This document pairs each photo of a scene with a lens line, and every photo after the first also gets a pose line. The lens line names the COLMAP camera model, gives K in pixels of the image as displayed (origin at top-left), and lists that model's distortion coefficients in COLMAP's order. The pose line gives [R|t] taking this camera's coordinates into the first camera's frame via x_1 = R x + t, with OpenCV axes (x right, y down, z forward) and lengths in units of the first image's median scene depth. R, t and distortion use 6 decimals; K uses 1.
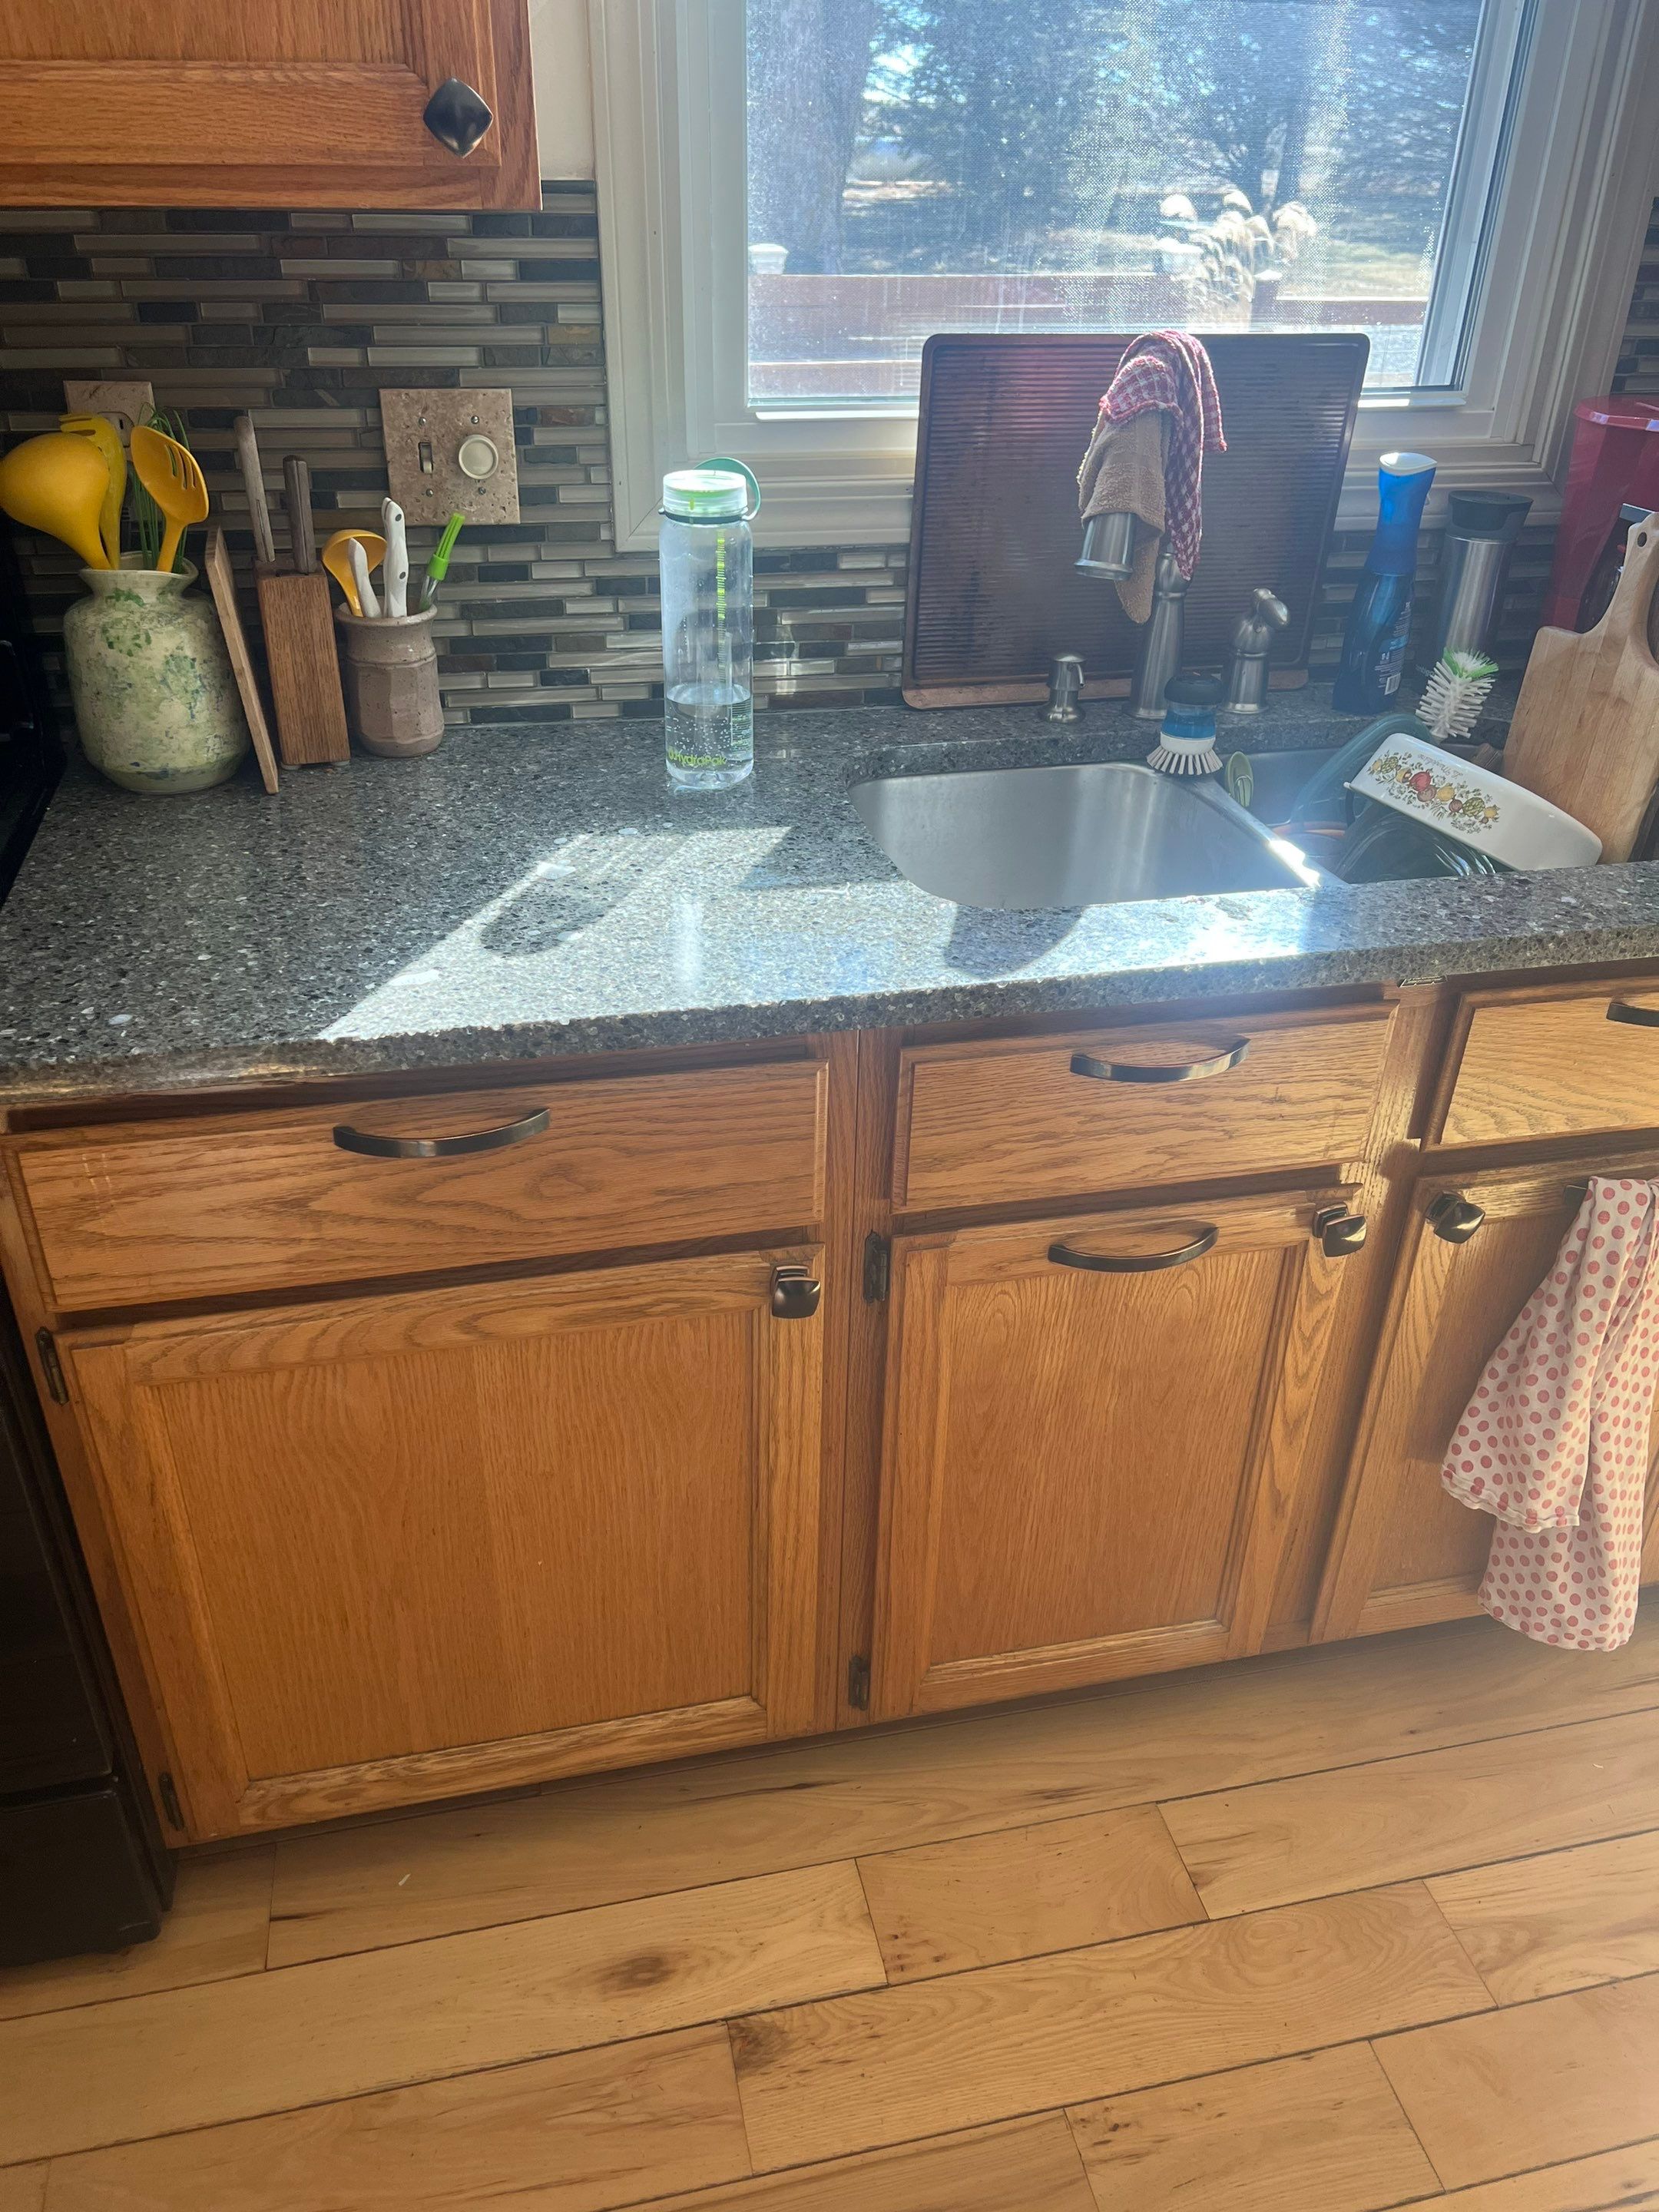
lens RADIAL K [[1809.7, 0, 829.5], [0, 1809.7, 1106.0], [0, 0, 1]] dist [0.091112, -0.000360]
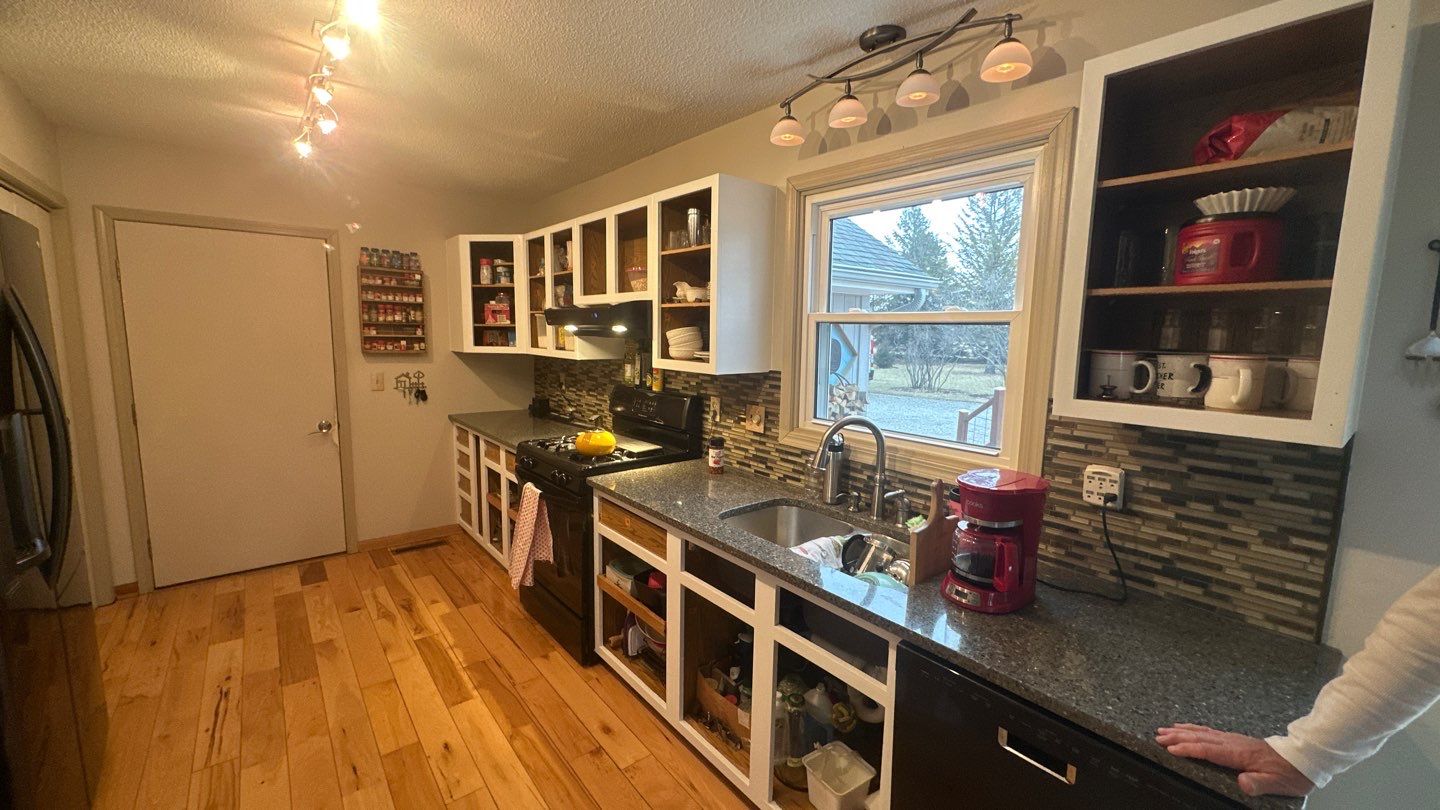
lens RADIAL K [[572.7, 0, 720.0], [0, 572.7, 405.0], [0, 0, 1]] dist [-0.001636, -0.000395]
pose [[0.445196, 0.103882, -0.889387, 1.105057], [-0.488052, 0.860896, -0.143747, -0.116266], [0.750737, 0.498063, 0.433967, 0.243085]]
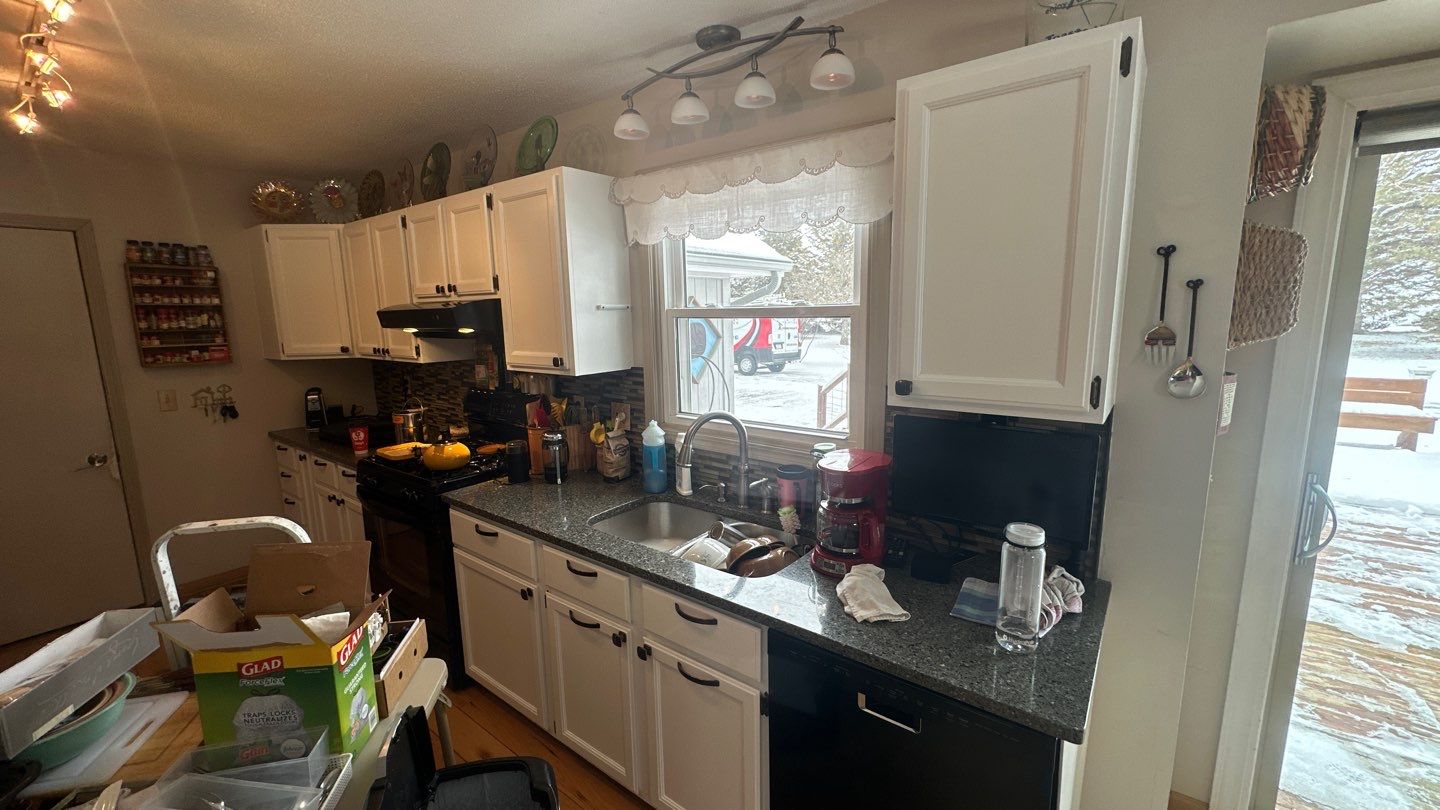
lens RADIAL K [[572.7, 0, 720.0], [0, 572.7, 405.0], [0, 0, 1]] dist [-0.001636, -0.000395]
pose [[0.635744, 0.094732, -0.766065, 1.111626], [-0.388237, 0.897017, -0.211265, -0.159337], [0.667160, 0.431725, 0.607051, 0.240588]]
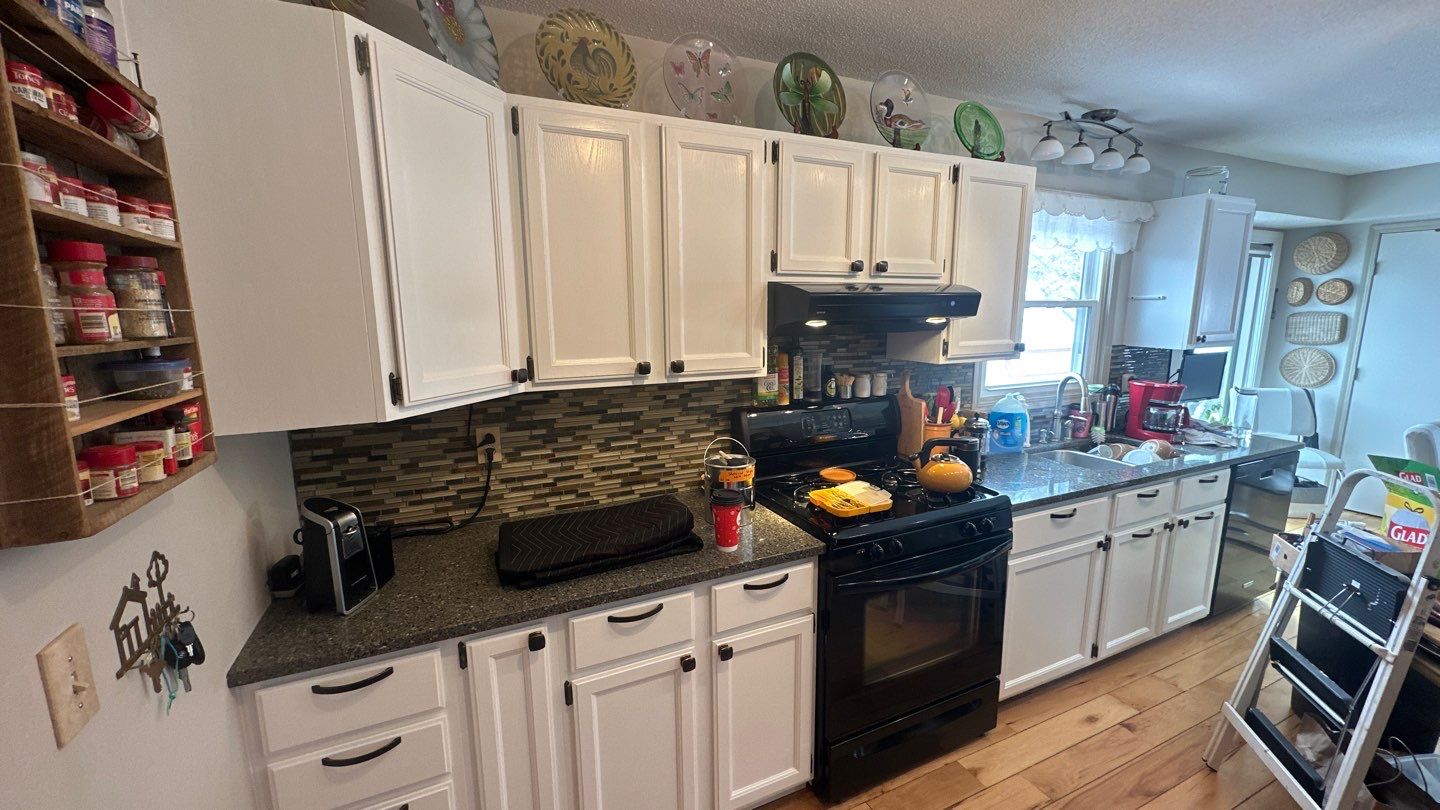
lens RADIAL K [[527.3, 0, 669.1], [0, 527.3, 411.8], [0, 0, 1]] dist [-0.000295, -0.000033]
pose [[0.985127, -0.067817, 0.157876, -0.686289], [0.122327, 0.922050, -0.367231, 0.076405], [-0.120665, 0.381082, 0.916633, -0.164922]]
